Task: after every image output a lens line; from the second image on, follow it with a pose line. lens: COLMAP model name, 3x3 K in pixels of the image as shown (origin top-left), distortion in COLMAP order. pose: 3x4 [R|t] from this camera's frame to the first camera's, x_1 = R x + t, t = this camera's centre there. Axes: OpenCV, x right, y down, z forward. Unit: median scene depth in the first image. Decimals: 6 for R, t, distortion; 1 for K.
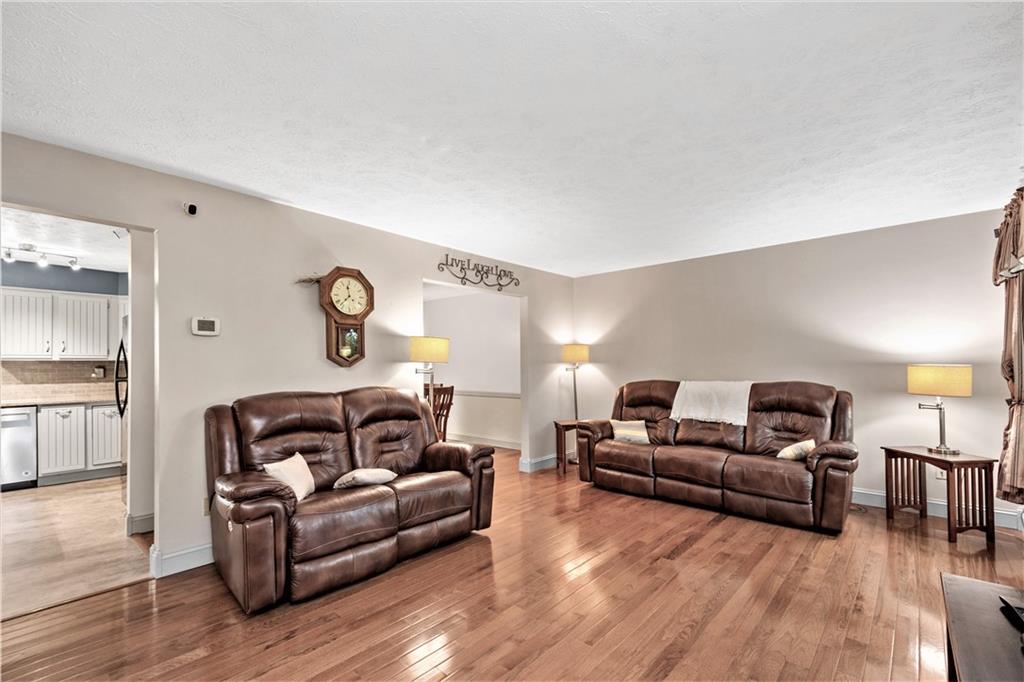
lens RADIAL K [[451.5, 0, 519.2], [0, 451.5, 364.3], [0, 0, 1]] dist [0.008707, -0.000031]
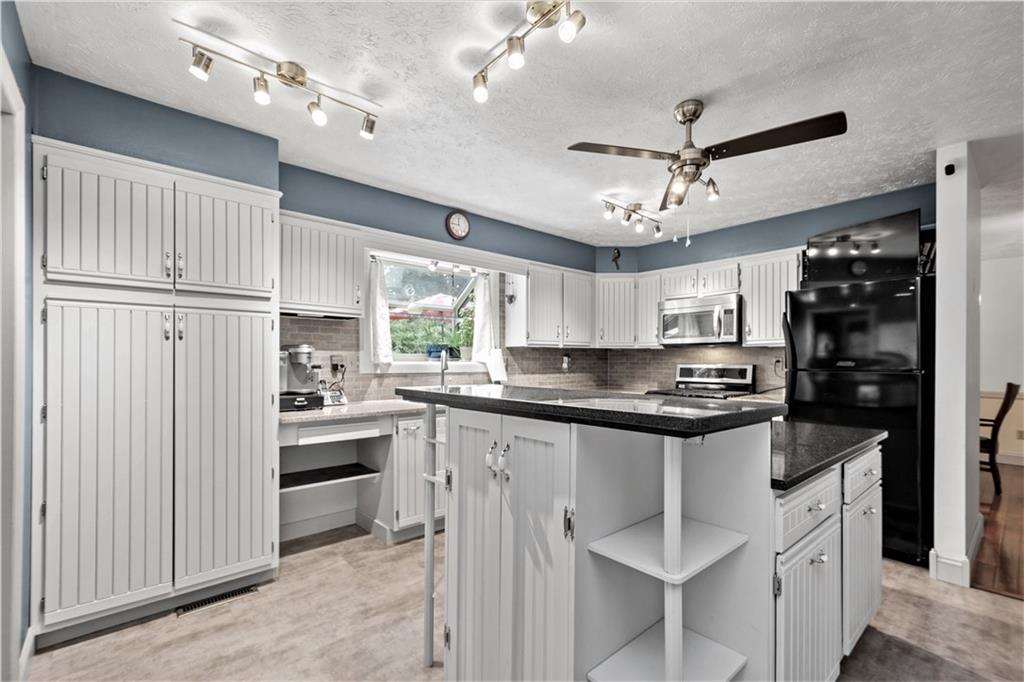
lens RADIAL K [[451.5, 0, 519.2], [0, 451.5, 364.3], [0, 0, 1]] dist [0.008707, -0.000031]
pose [[0.992729, 0.008727, -0.120053, -0.994008], [-0.007814, 0.999937, 0.008073, 0.017245], [0.120116, -0.007076, 0.992735, 0.133549]]
